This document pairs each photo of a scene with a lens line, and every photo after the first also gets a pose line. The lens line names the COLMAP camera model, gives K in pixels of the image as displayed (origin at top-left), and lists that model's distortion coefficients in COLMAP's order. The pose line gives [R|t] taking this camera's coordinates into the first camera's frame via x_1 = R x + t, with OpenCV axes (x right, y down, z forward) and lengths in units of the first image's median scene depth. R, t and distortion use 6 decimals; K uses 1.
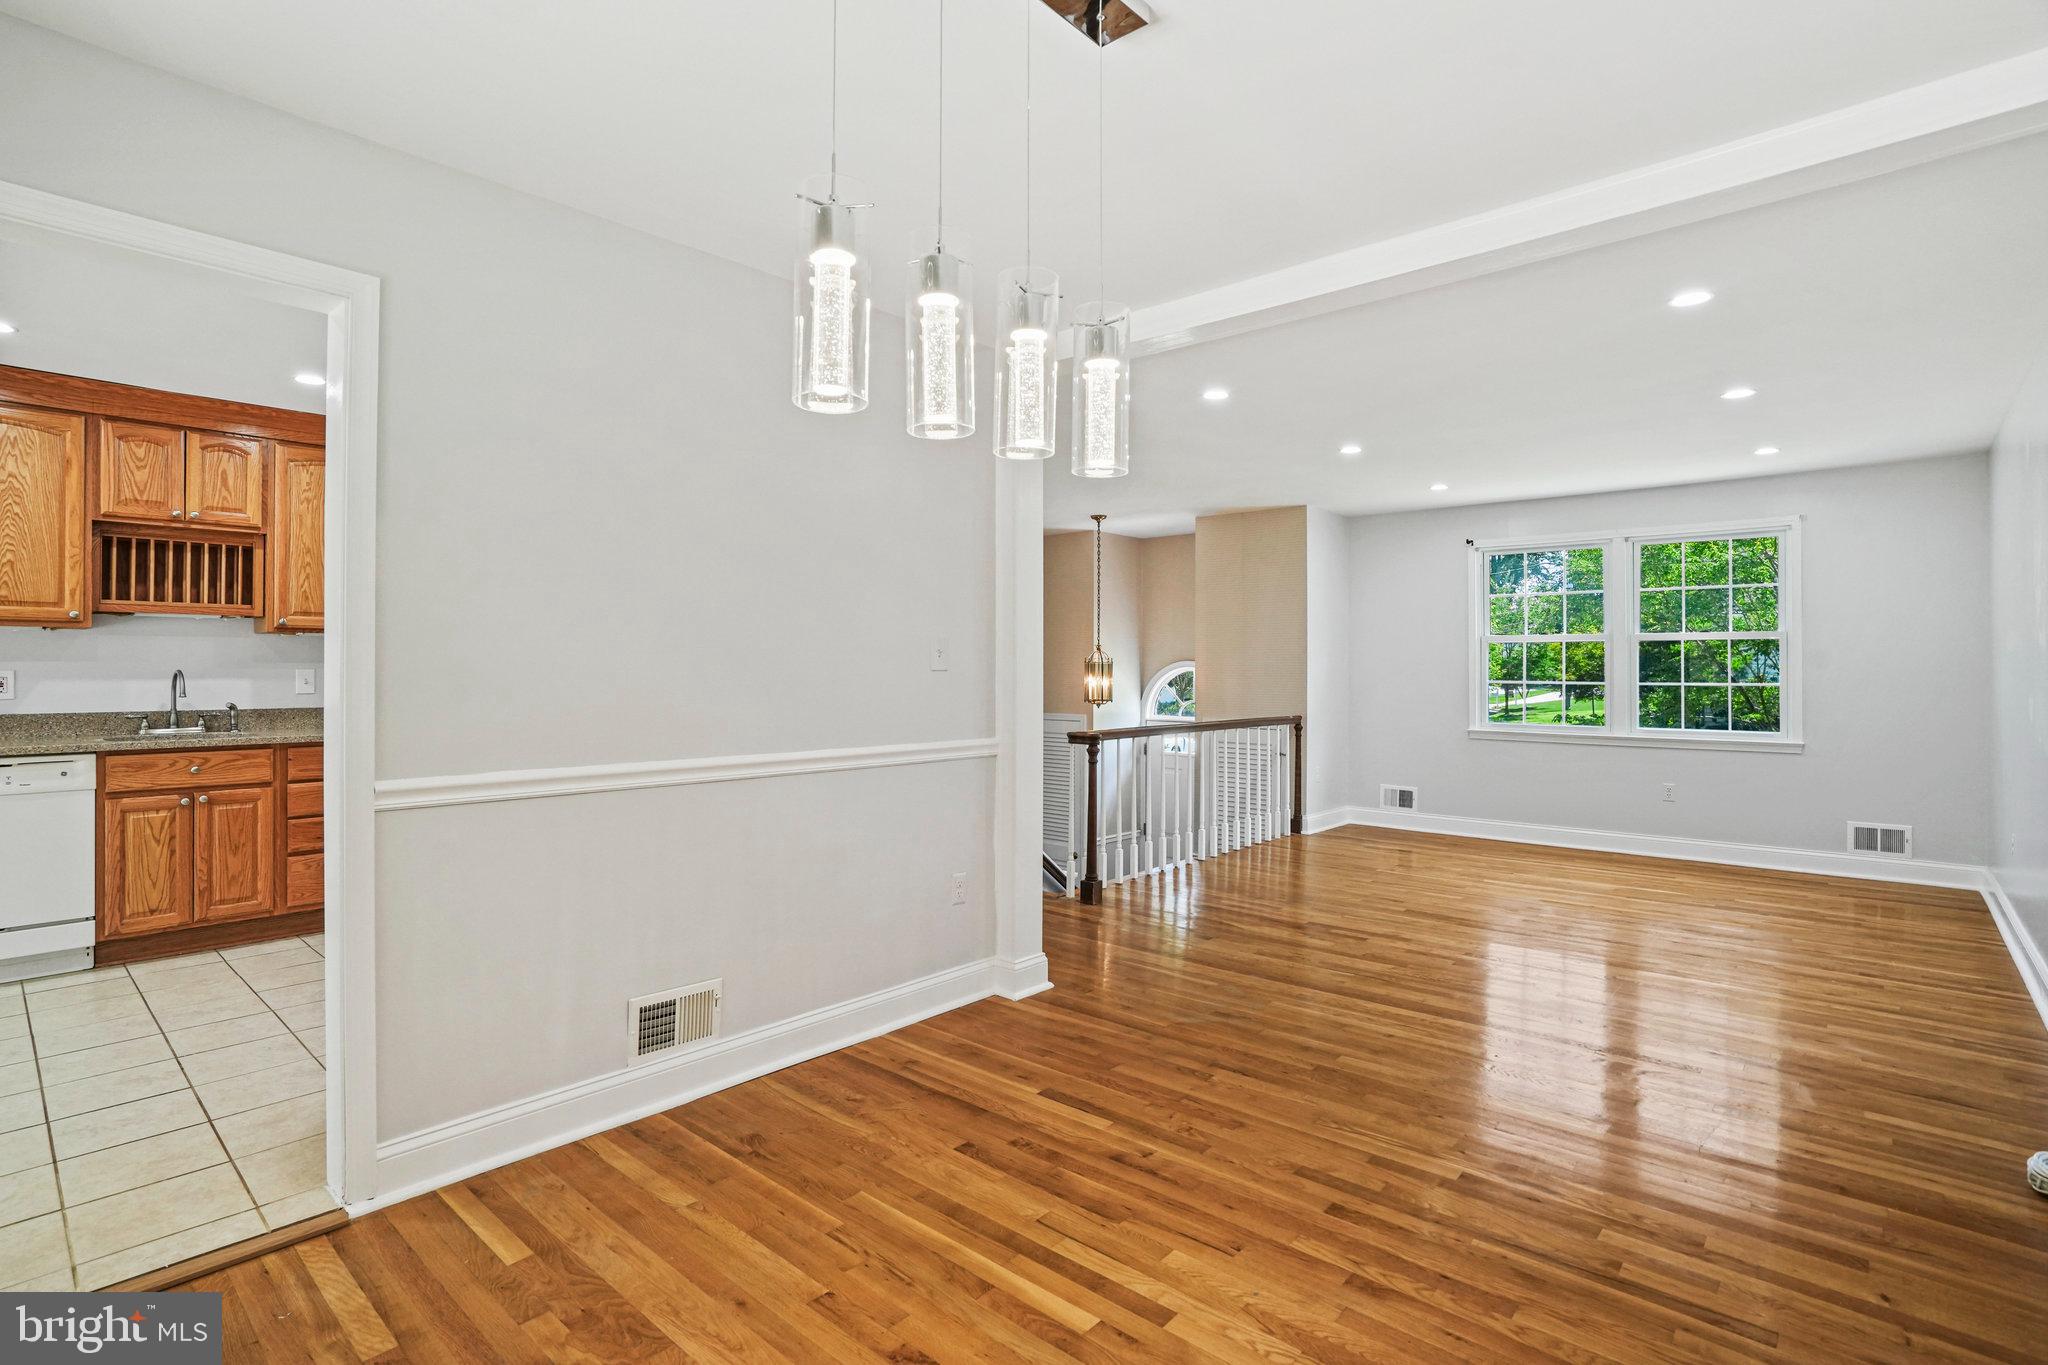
lens RADIAL K [[968.4, 0, 1023.3], [0, 968.4, 673.1], [0, 0, 1]] dist [-0.031784, -0.000337]
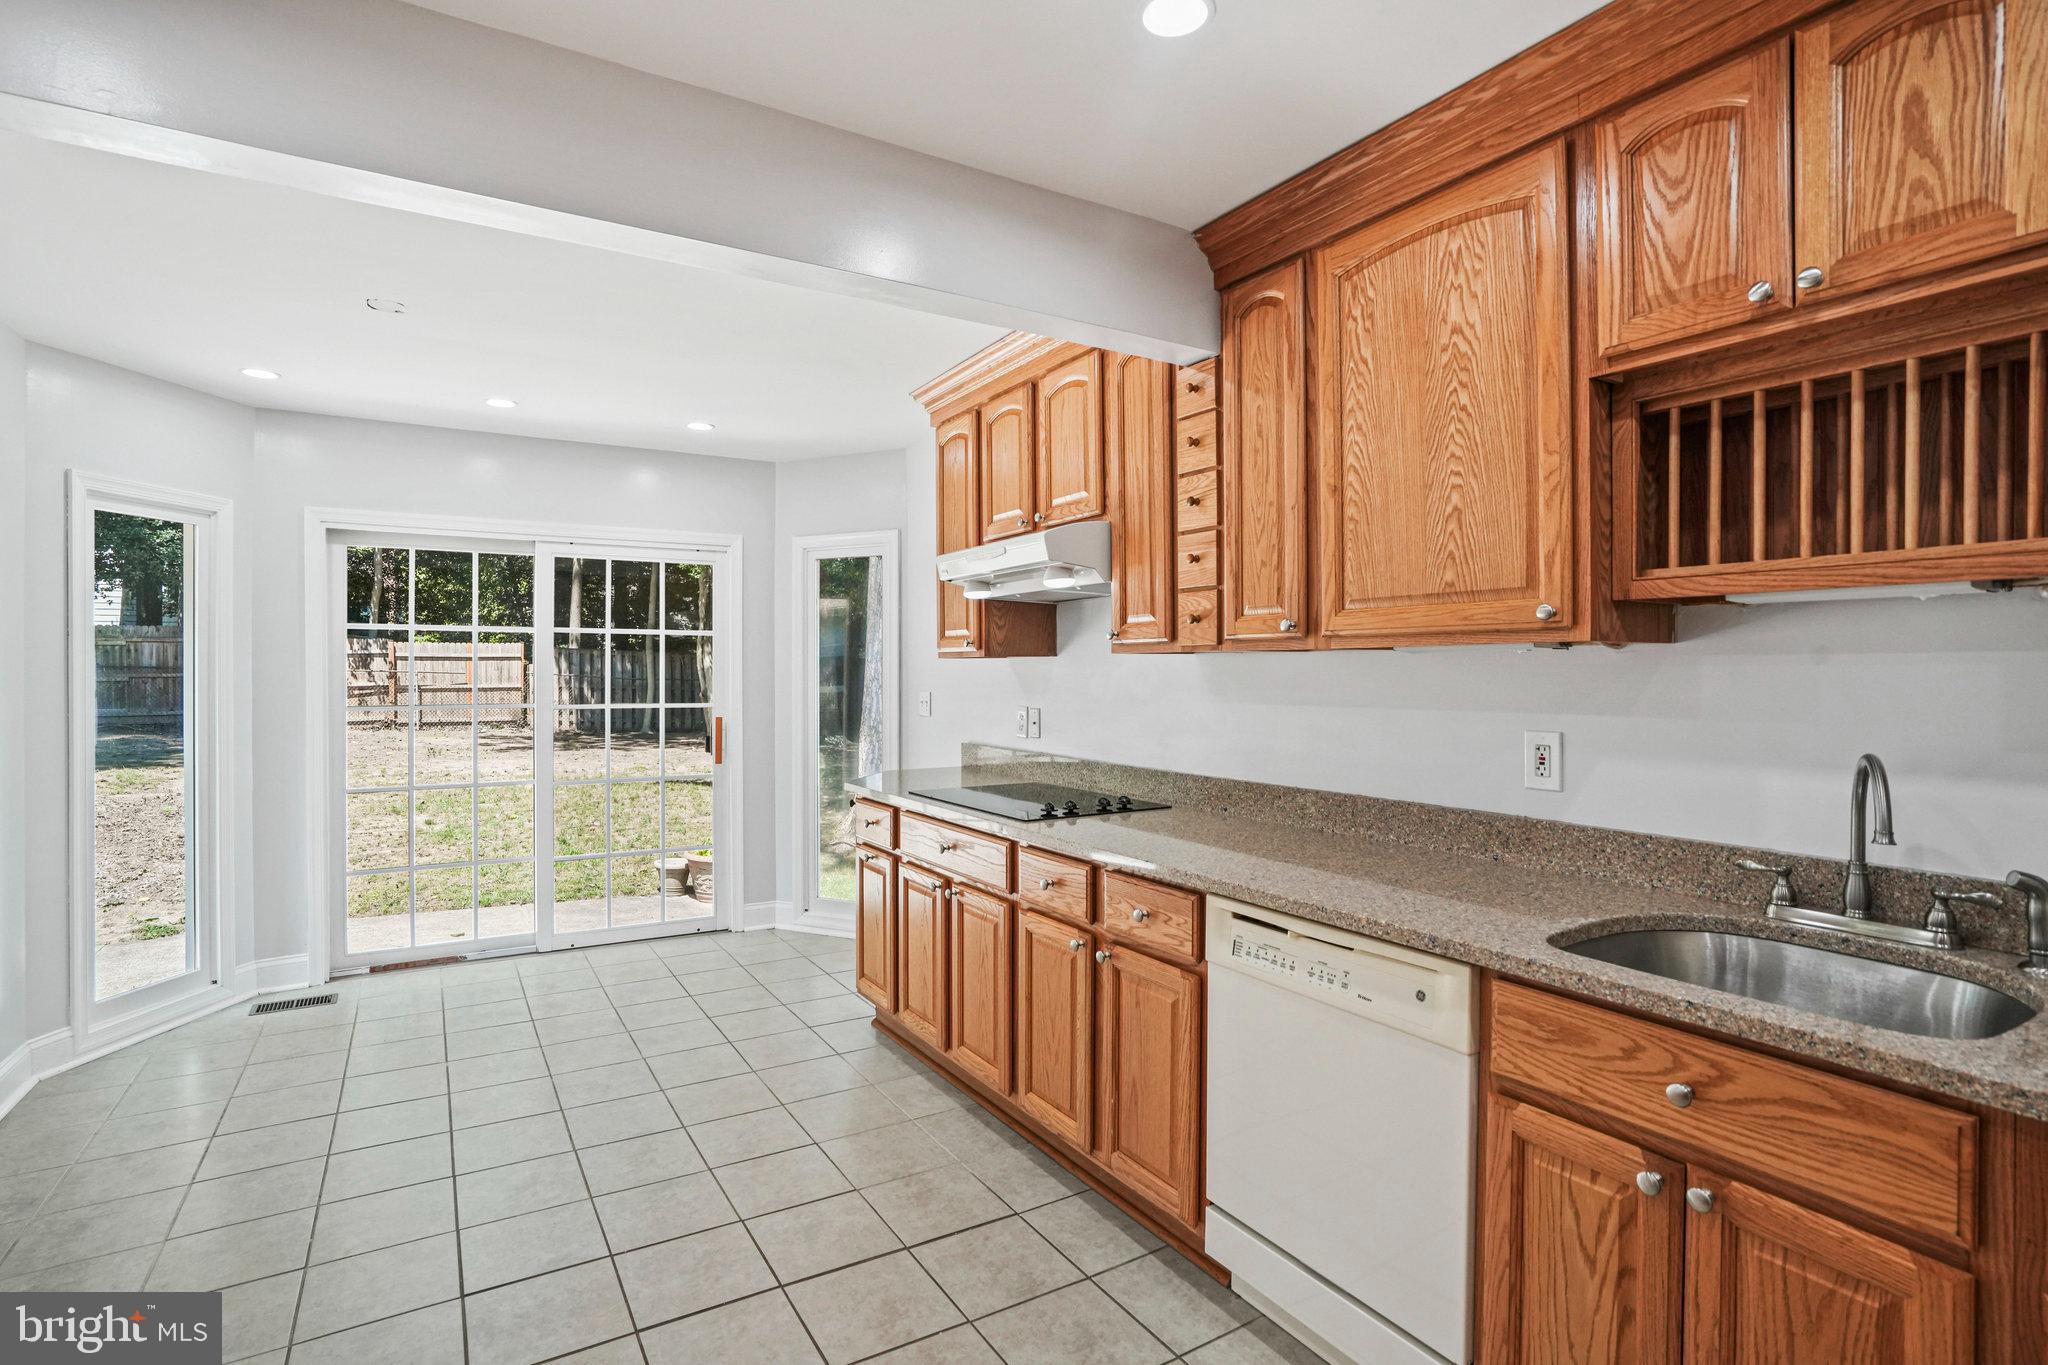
lens RADIAL K [[990.6, 0, 1016.6], [0, 990.6, 669.2], [0, 0, 1]] dist [-0.036672, 0.009518]
pose [[-0.298346, 0.000669, -0.954457, -0.513347], [-0.000798, 0.999999, 0.000951, -0.036571], [0.954457, 0.001045, -0.298346, 0.891424]]
